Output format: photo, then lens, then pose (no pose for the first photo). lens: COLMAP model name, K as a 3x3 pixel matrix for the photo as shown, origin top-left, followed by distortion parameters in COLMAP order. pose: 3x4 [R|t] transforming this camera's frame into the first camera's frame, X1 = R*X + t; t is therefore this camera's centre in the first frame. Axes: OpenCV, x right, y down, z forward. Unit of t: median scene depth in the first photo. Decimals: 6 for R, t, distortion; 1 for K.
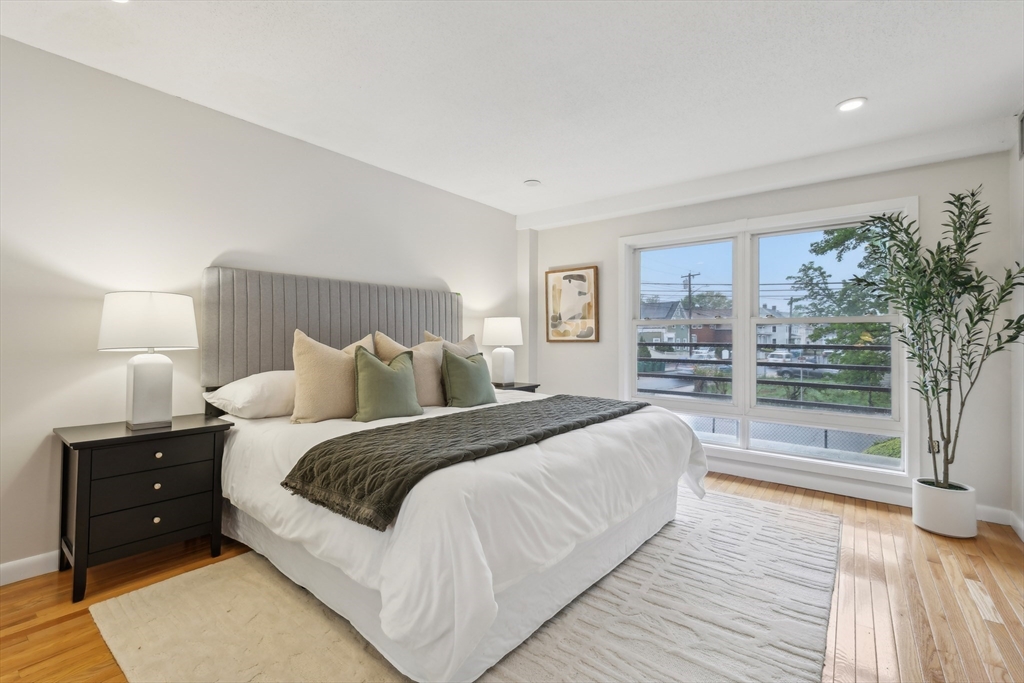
lens RADIAL K [[447.8, 0, 513.8], [0, 447.8, 341.9], [0, 0, 1]] dist [-0.000726, -0.000016]
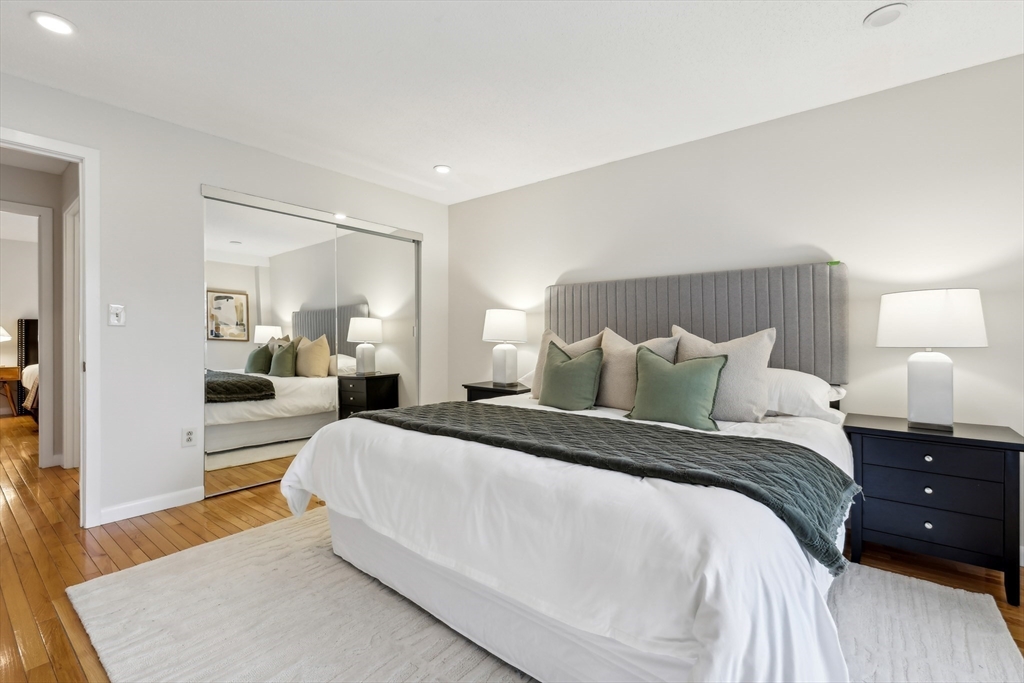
lens RADIAL K [[420.9, 0, 512.0], [0, 420.9, 341.5], [0, 0, 1]] dist [0.000197, -0.000076]
pose [[0.021776, 0.014285, -0.999661, 0.466496], [-0.009147, 0.999859, 0.014088, -0.001003], [0.999721, 0.008837, 0.021904, 0.532496]]
